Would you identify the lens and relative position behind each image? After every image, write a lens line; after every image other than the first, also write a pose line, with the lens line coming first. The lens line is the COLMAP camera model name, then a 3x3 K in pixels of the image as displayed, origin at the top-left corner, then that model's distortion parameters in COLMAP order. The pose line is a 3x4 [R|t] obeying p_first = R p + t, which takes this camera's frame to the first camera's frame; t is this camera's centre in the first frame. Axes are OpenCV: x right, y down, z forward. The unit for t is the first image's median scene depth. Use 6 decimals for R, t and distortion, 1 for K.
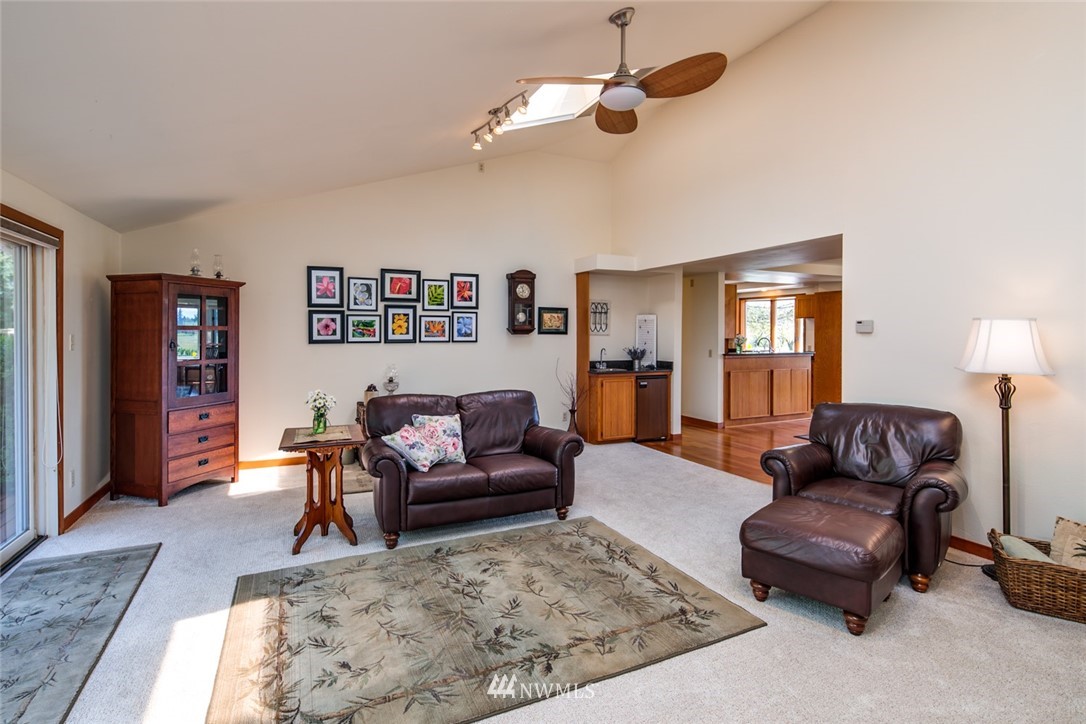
lens RADIAL K [[525.6, 0, 538.9], [0, 525.6, 342.1], [0, 0, 1]] dist [0.000118, -0.000075]
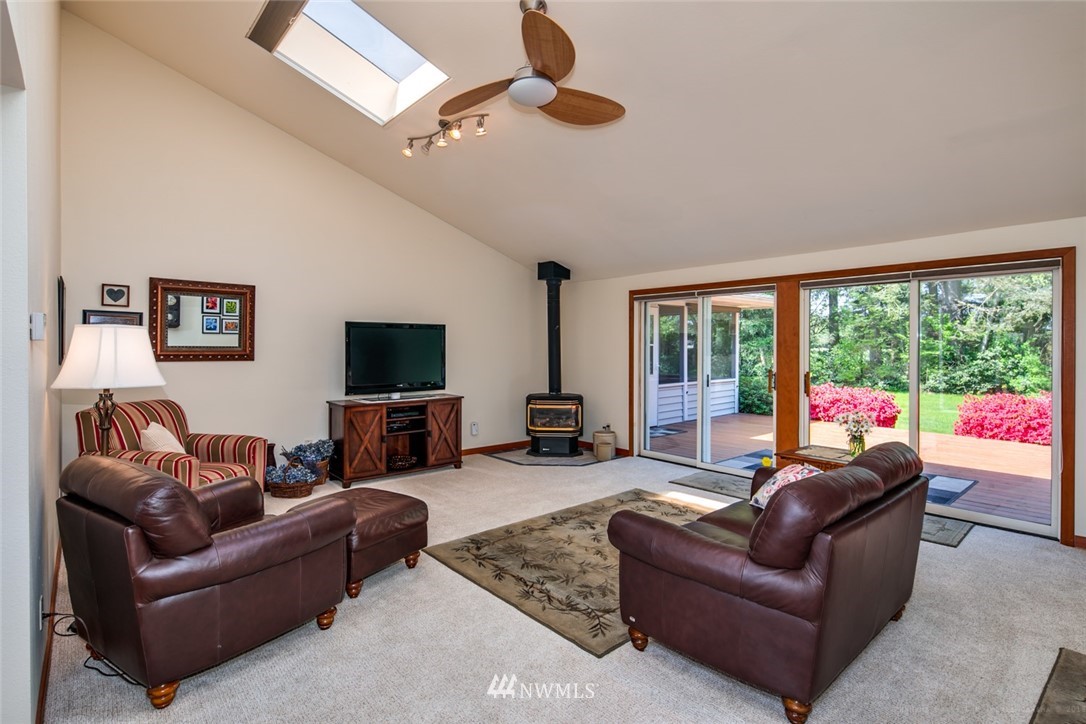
lens RADIAL K [[525.6, 0, 538.9], [0, 525.6, 342.1], [0, 0, 1]] dist [0.000118, -0.000075]
pose [[-0.963279, -0.008141, -0.268379, 0.440754], [-0.009166, 0.999955, 0.002568, -0.027641], [0.268346, 0.004933, -0.963310, 2.104577]]
